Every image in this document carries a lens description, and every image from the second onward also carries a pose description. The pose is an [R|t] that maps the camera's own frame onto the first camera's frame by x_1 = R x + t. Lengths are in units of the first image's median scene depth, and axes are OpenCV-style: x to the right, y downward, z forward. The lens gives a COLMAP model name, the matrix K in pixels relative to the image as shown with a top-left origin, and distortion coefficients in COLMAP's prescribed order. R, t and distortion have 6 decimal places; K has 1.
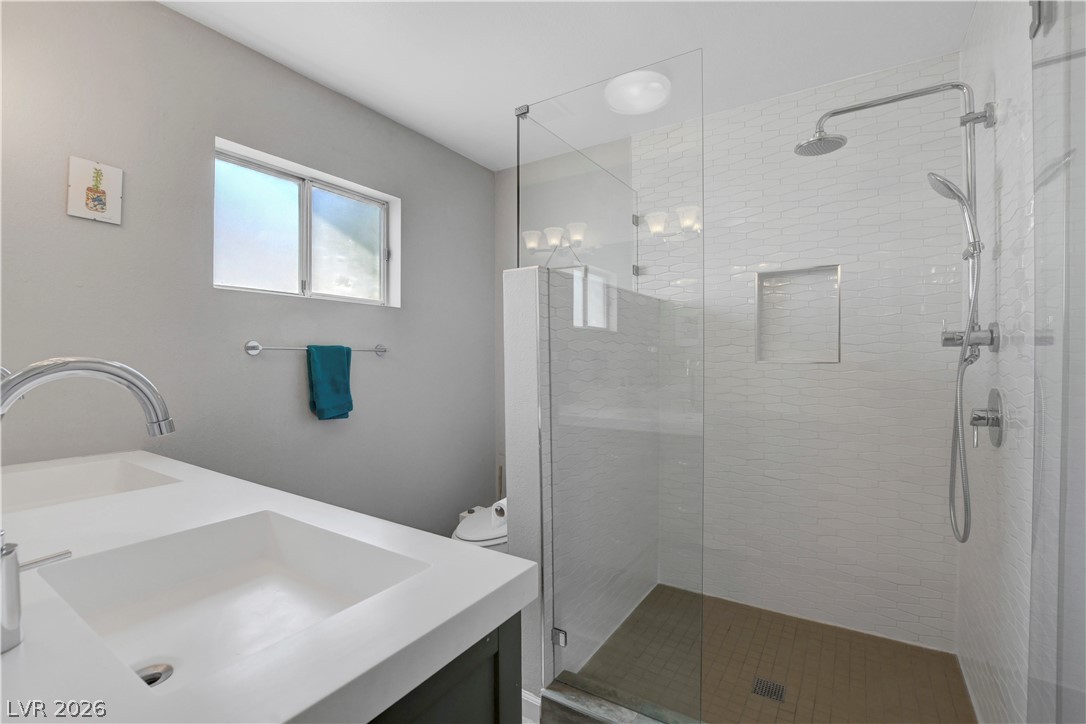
lens RADIAL K [[482.3, 0, 546.6], [0, 482.3, 356.8], [0, 0, 1]] dist [-0.042078, 0.000086]
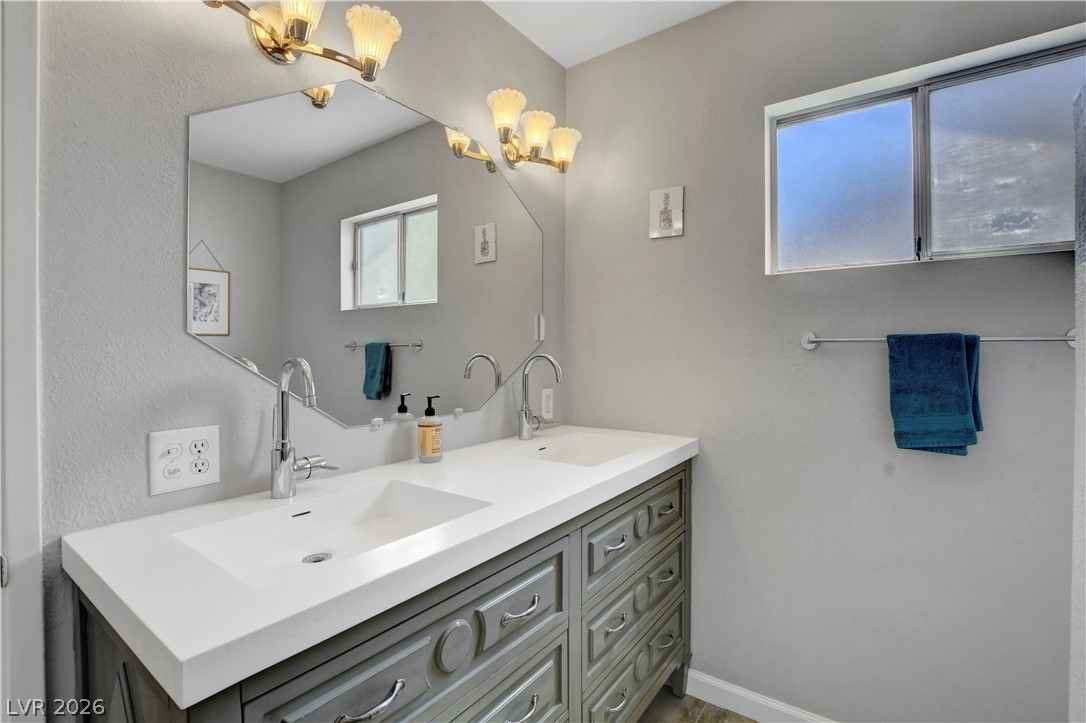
lens RADIAL K [[567.6, 0, 541.0], [0, 567.6, 354.0], [0, 0, 1]] dist [-0.001079, 0.000029]
pose [[-0.135169, 0.006813, -0.990799, 0.516459], [0.000520, 0.999977, 0.006805, -0.002740], [0.990822, 0.000404, -0.135169, 0.862036]]
